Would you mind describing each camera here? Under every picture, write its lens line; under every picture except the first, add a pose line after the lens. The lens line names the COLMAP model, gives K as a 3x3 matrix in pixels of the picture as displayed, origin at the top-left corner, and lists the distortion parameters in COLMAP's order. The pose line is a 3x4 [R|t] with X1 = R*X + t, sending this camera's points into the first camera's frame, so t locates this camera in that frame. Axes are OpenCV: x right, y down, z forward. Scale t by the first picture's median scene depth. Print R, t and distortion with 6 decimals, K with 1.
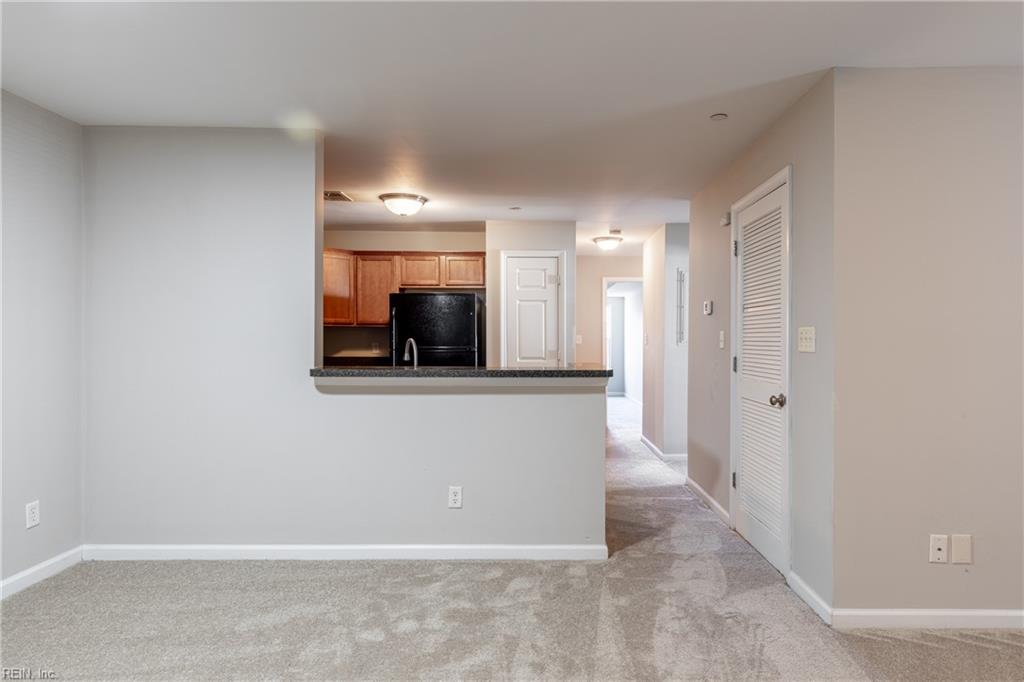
lens RADIAL K [[586.3, 0, 516.7], [0, 586.3, 343.7], [0, 0, 1]] dist [0.007885, 0.002373]
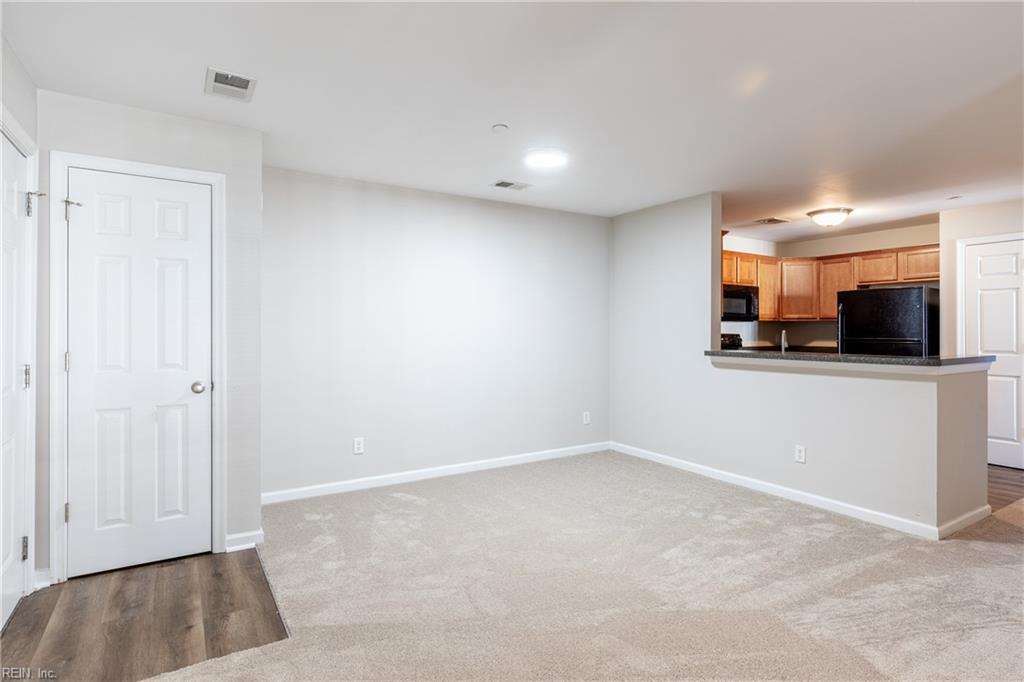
lens RADIAL K [[555.1, 0, 518.8], [0, 555.1, 335.7], [0, 0, 1]] dist [0.019736, 0.000894]
pose [[0.513391, 0.005376, -0.858138, 0.626195], [-0.006758, 0.999975, 0.002222, 0.004105], [0.858128, 0.004658, 0.513414, -0.156916]]
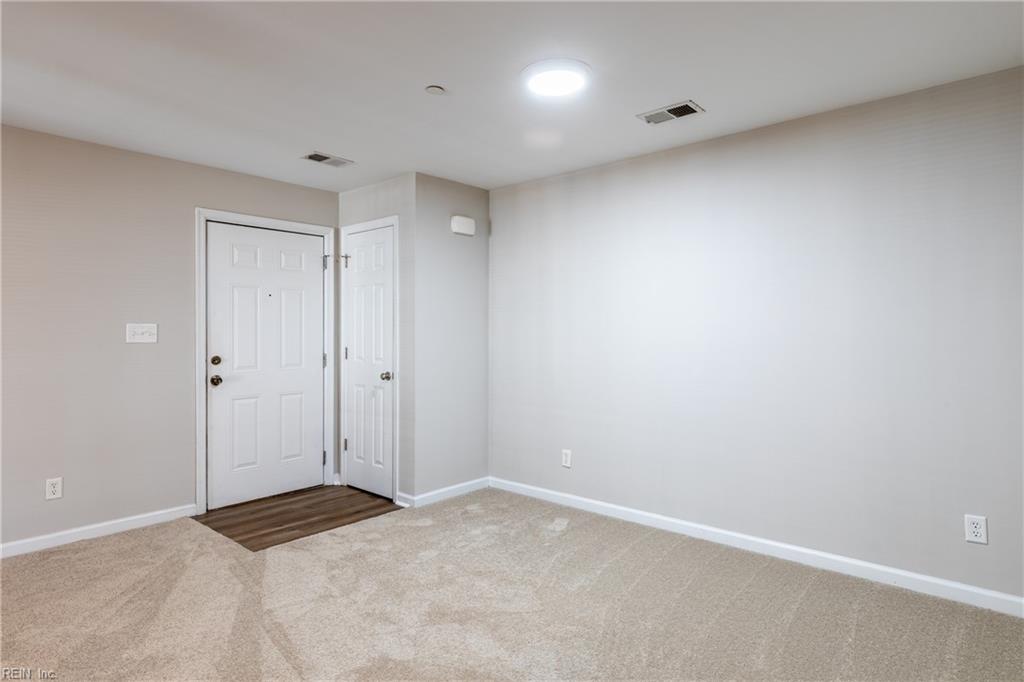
lens RADIAL K [[586.3, 0, 515.6], [0, 586.3, 333.0], [0, 0, 1]] dist [0.007885, 0.002373]
pose [[-0.685094, -0.001942, -0.728452, 0.316627], [-0.011770, 0.999895, 0.008404, -0.015742], [0.728359, 0.014332, -0.685046, 1.008565]]
